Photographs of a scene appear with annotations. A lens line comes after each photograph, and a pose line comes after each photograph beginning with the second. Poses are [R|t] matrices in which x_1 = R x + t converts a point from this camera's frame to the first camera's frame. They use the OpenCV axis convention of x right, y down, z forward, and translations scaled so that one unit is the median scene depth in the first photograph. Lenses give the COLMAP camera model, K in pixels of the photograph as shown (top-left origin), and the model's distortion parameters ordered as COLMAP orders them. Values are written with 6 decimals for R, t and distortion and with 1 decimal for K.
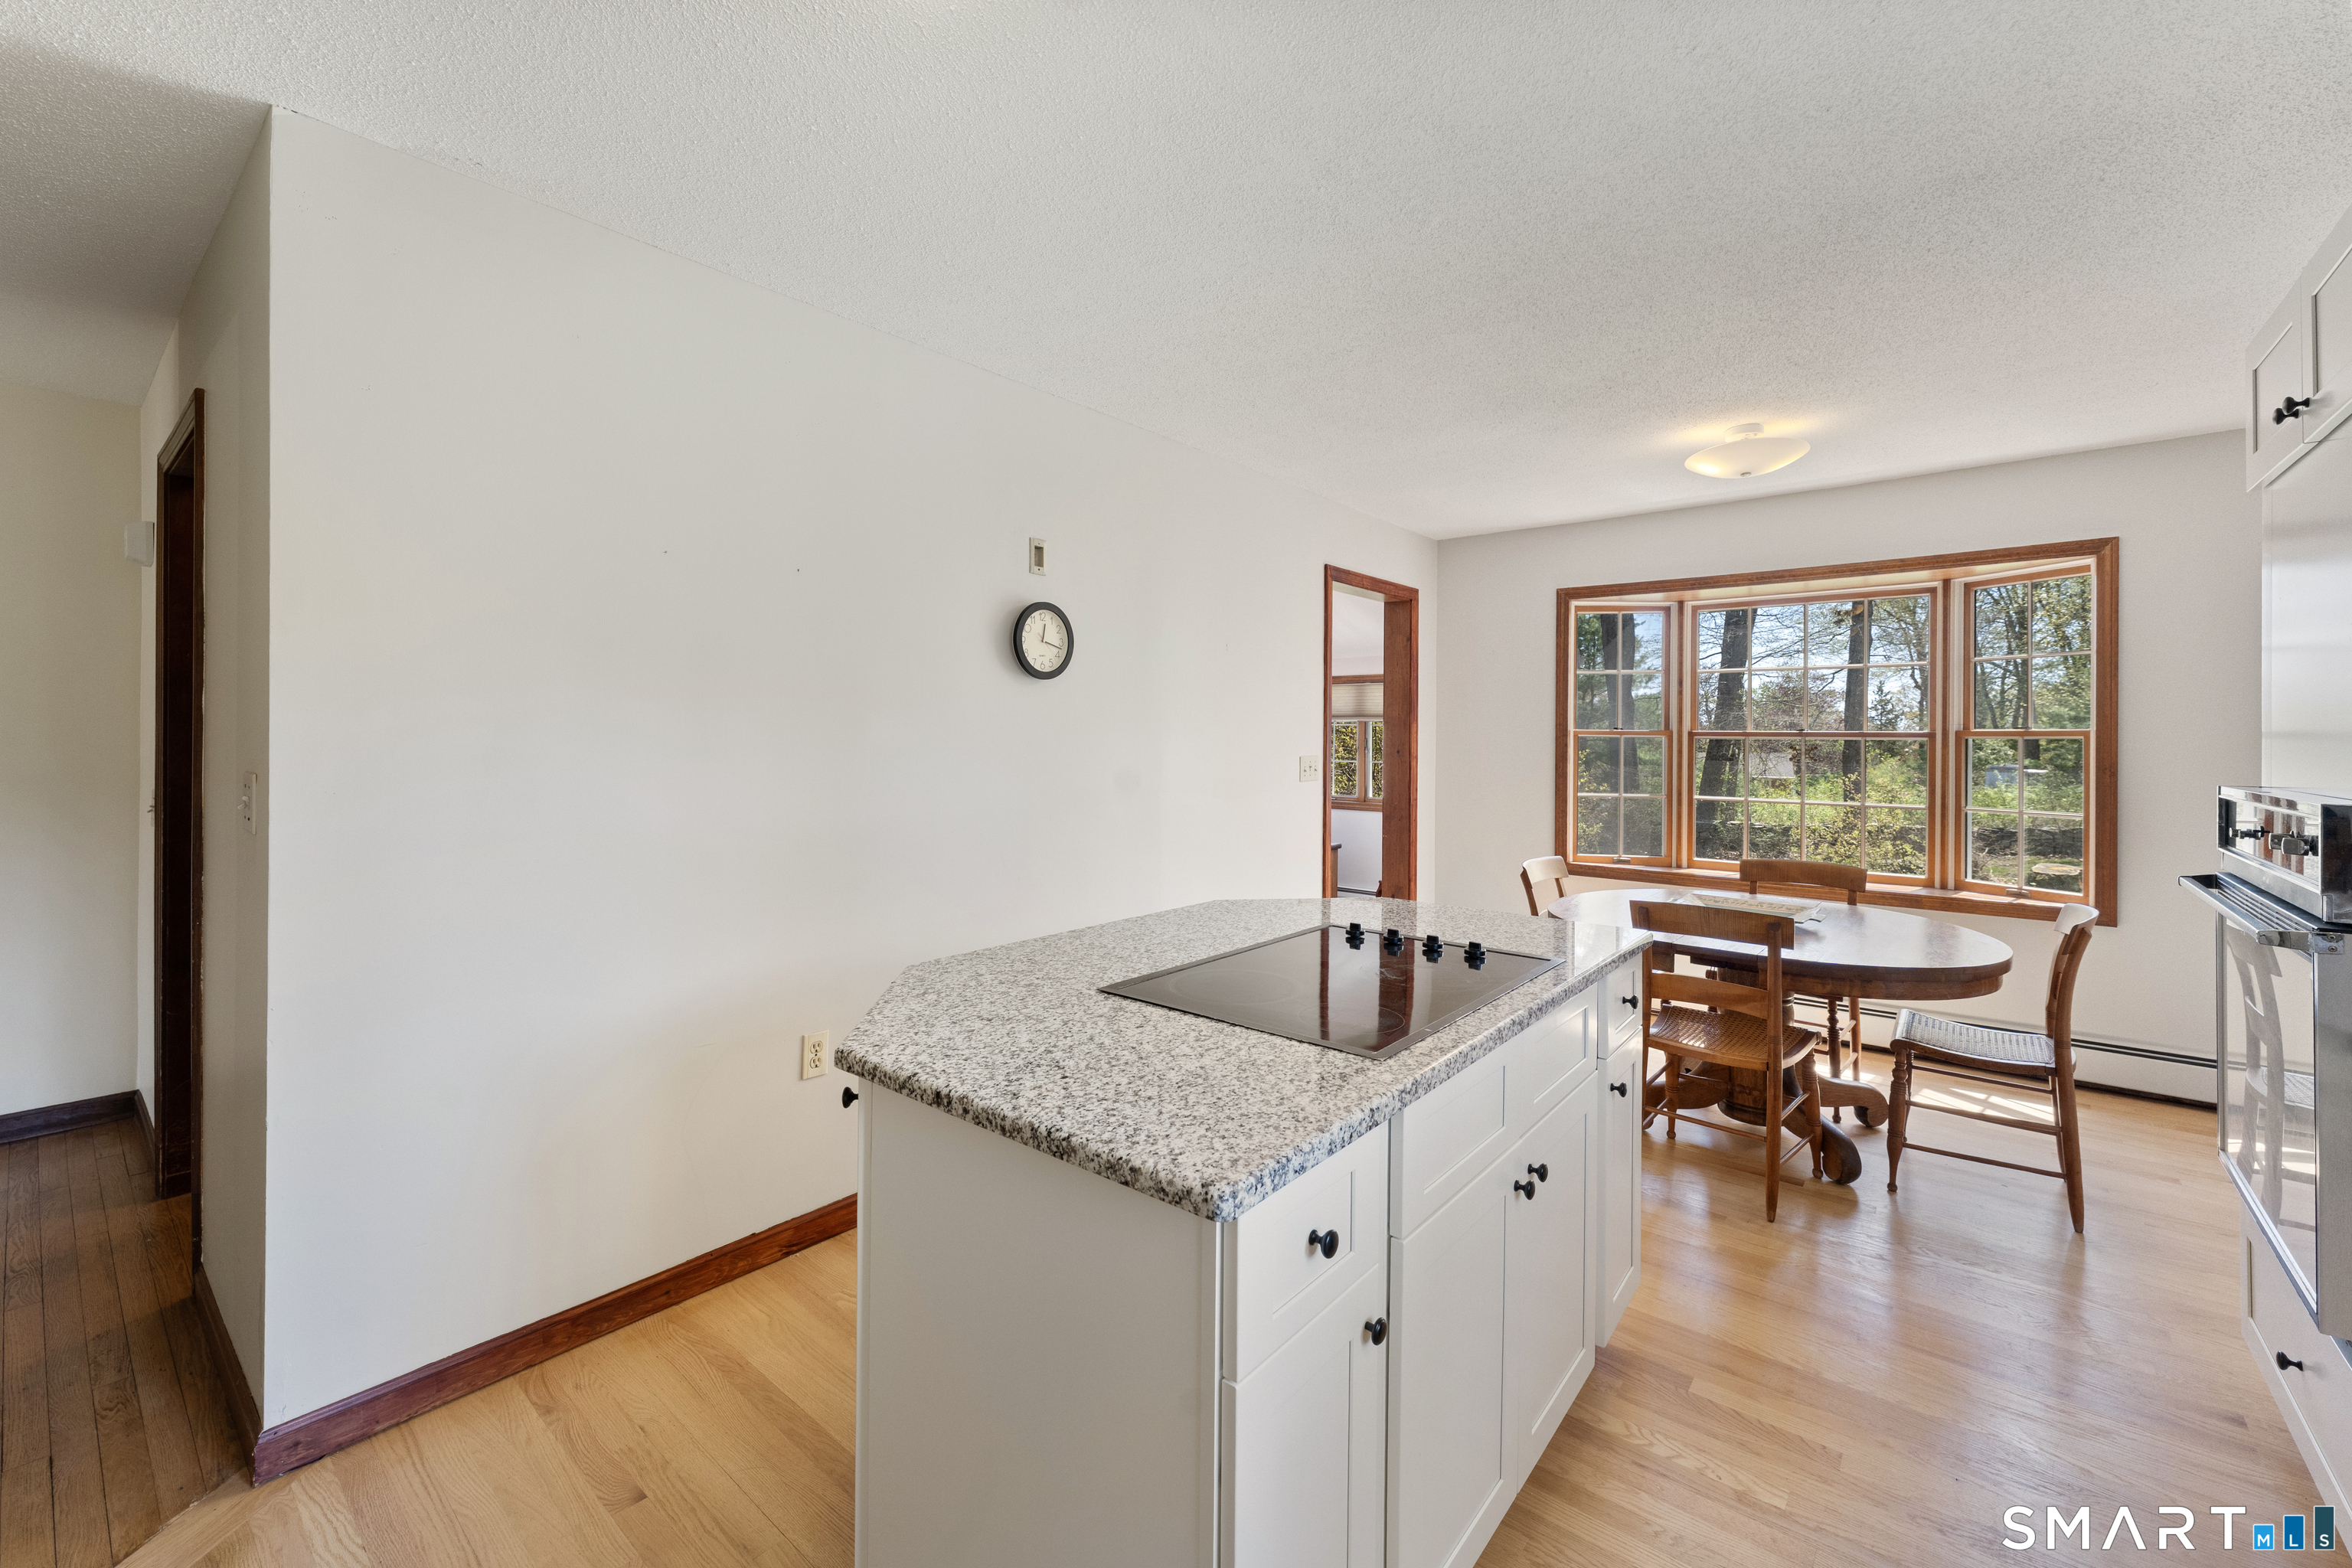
lens RADIAL K [[955.9, 0, 1203.5], [0, 955.9, 732.2], [0, 0, 1]] dist [0.003969, 0.000232]
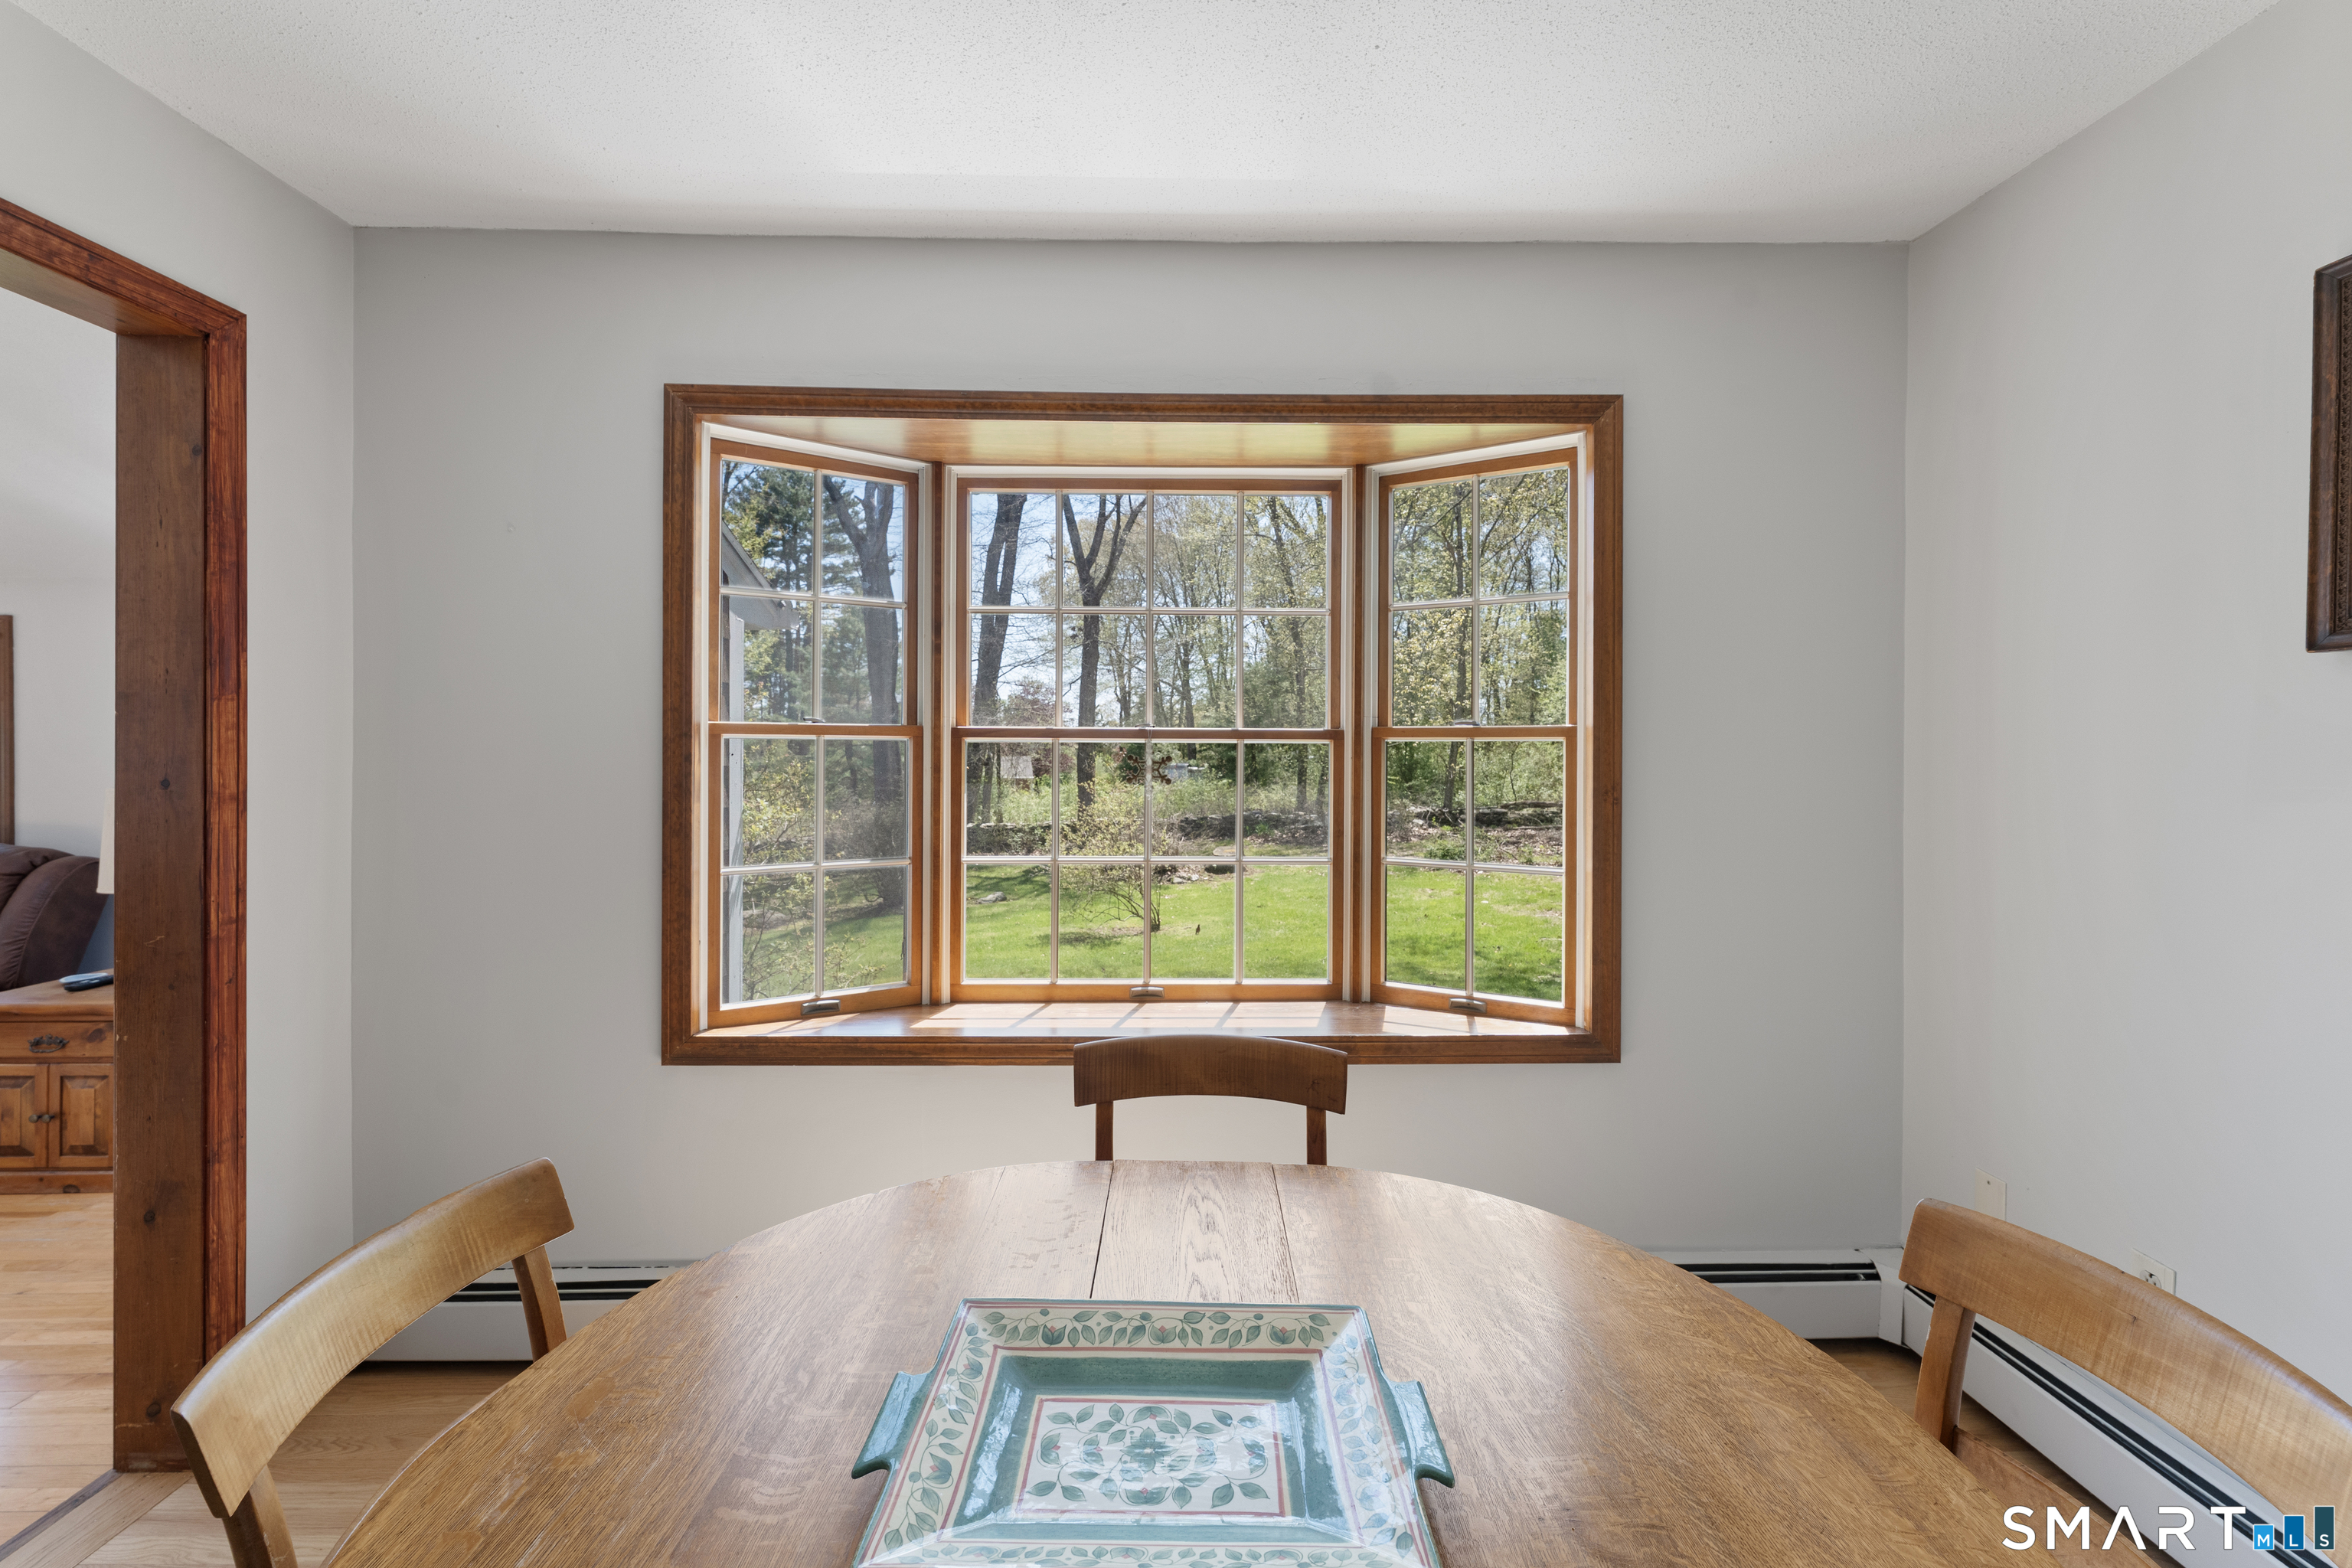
lens RADIAL K [[955.9, 0, 1174.8], [0, 955.9, 775.7], [0, 0, 1]] dist [0.003969, 0.000232]
pose [[0.763896, -0.022520, 0.644946, 0.253056], [-0.003940, 0.999210, 0.039557, 0.004271], [-0.645327, -0.032758, 0.763204, 0.503368]]
